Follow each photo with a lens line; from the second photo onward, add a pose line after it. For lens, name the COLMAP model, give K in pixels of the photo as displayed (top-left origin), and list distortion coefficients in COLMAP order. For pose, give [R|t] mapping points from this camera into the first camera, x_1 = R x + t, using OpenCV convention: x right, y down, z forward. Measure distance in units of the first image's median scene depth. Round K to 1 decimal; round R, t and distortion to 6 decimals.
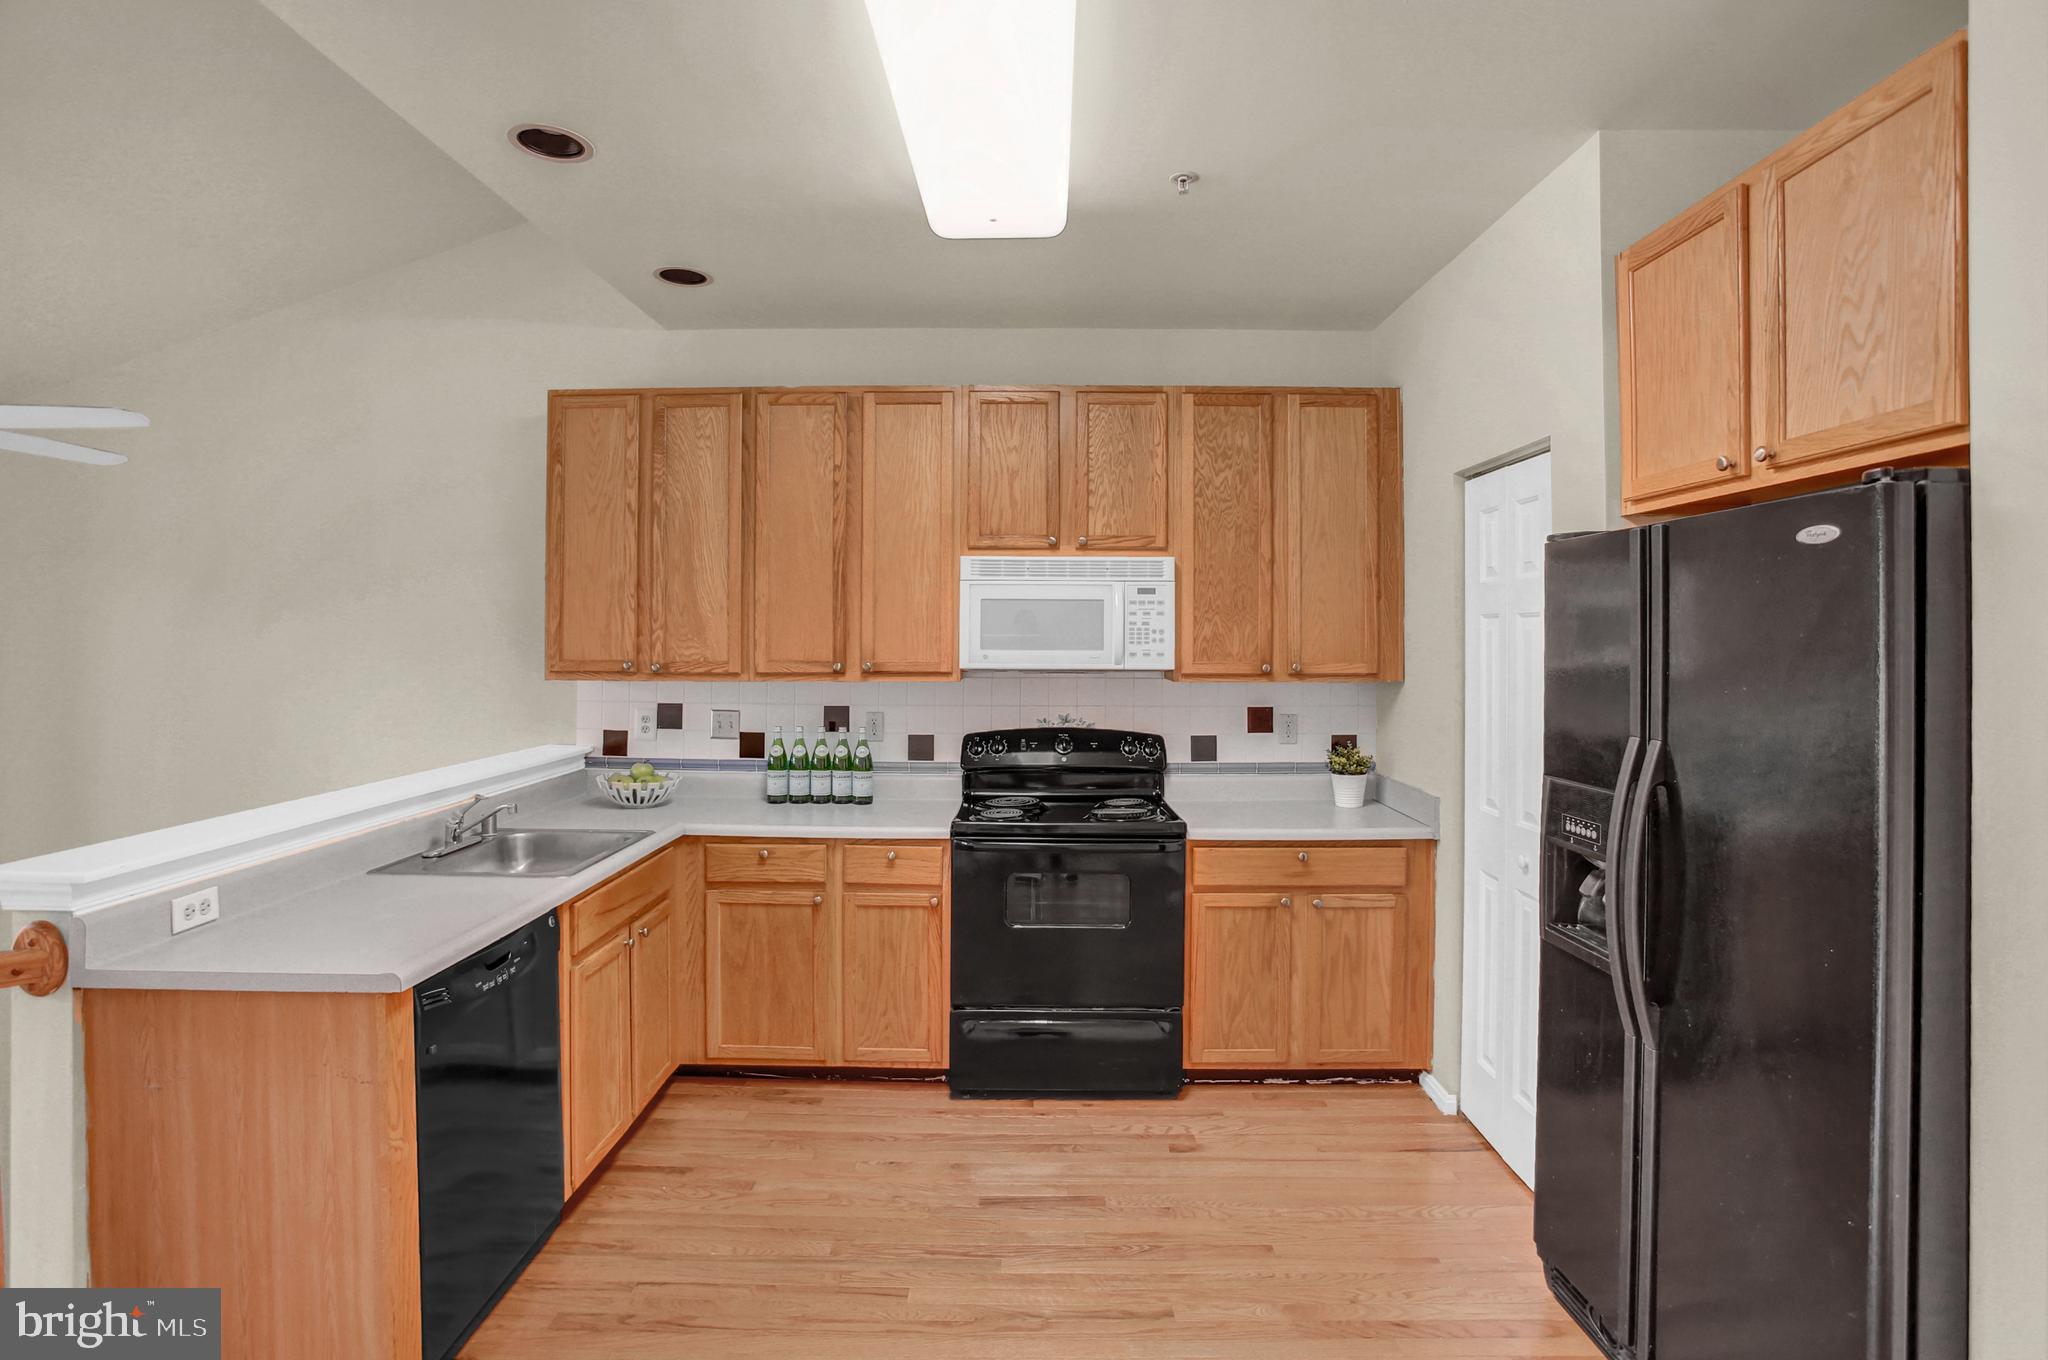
lens RADIAL K [[1003.8, 0, 1024.0], [0, 1003.8, 632.5], [0, 0, 1]] dist [-0.075845, 0.026121]
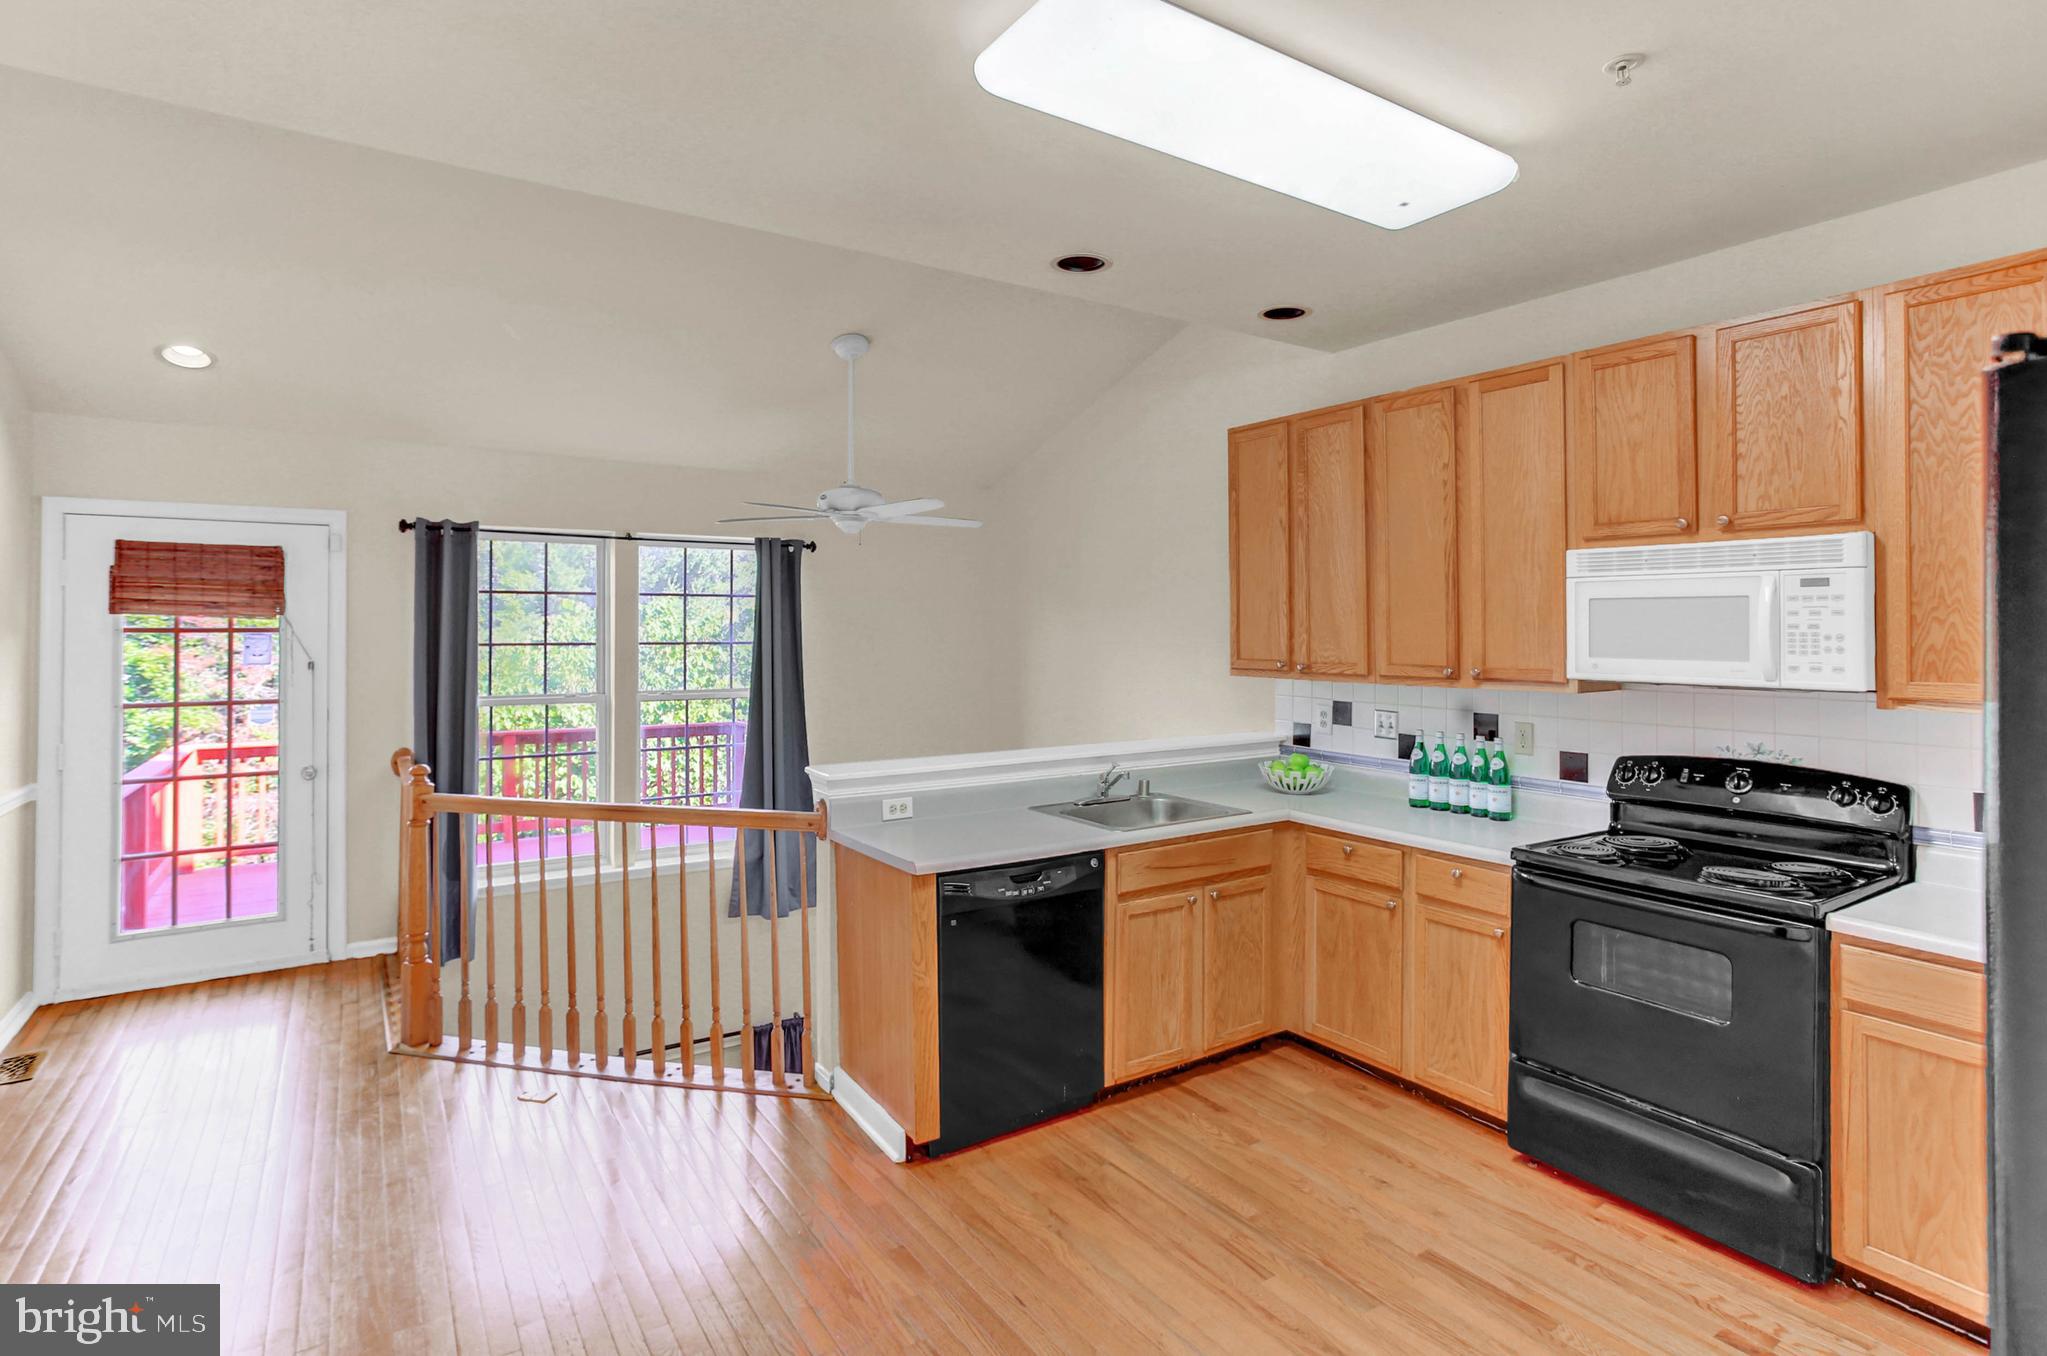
lens RADIAL K [[1030.3, 0, 1029.9], [0, 1030.3, 611.6], [0, 0, 1]] dist [-0.053946, 0.024699]
pose [[0.562378, -0.014329, -0.826756, 0.405921], [0.005268, 0.999892, -0.013746, -0.012643], [0.826863, 0.003375, 0.562393, 0.113348]]
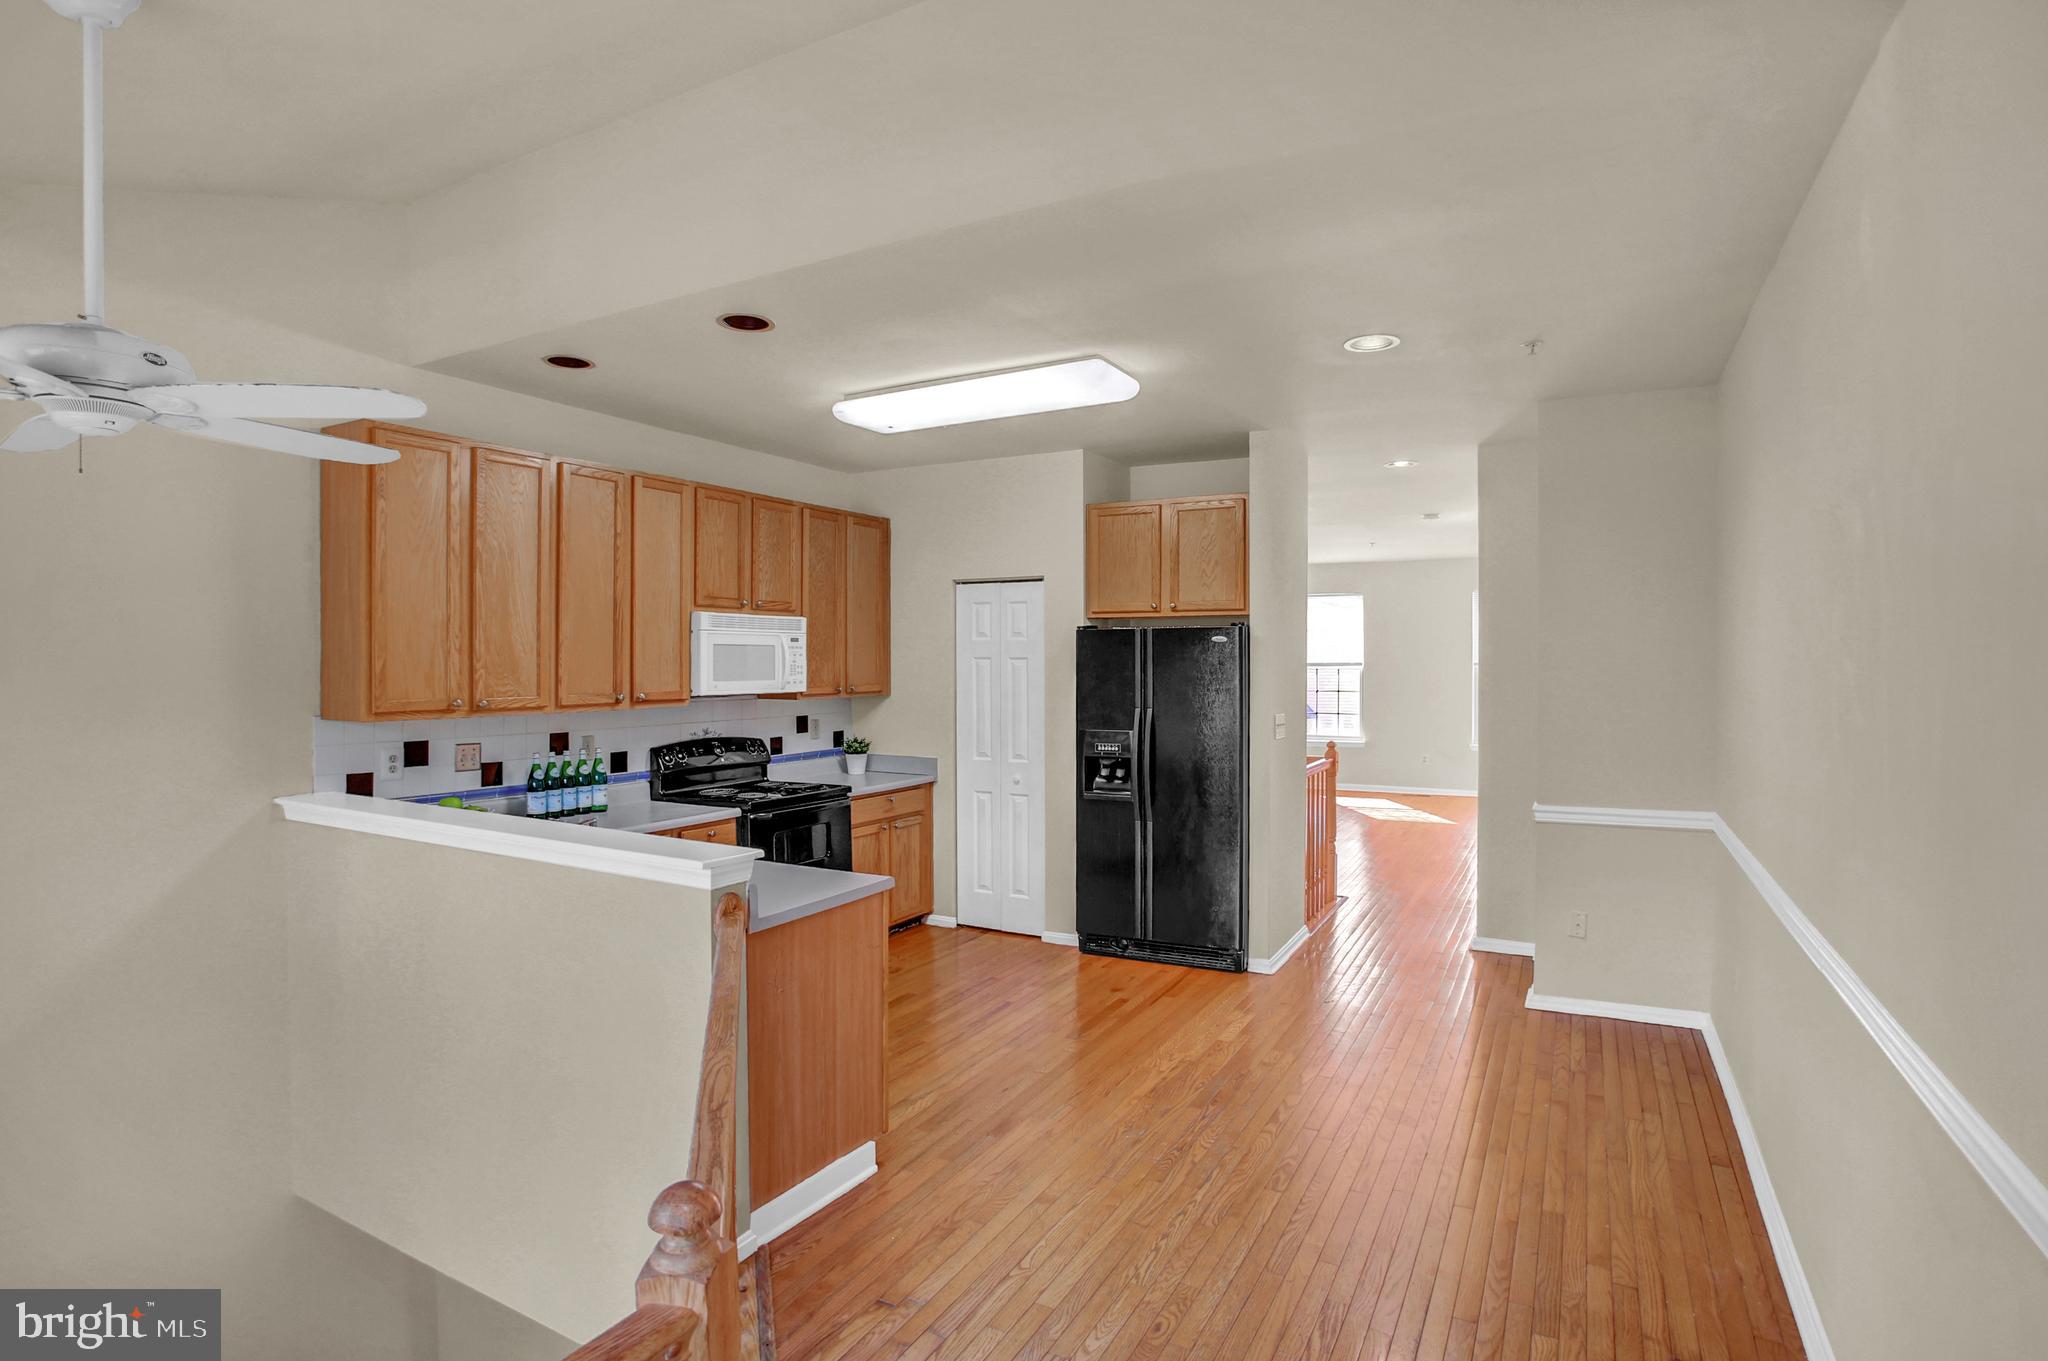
lens RADIAL K [[1031.2, 0, 1024.0], [0, 1031.2, 680.5], [0, 0, 1]] dist [-0.057737, -0.000064]
pose [[0.479157, -0.020010, 0.877501, -1.058042], [-0.003692, 0.999685, 0.024812, -0.019798], [-0.877721, -0.015128, 0.478932, -0.035059]]
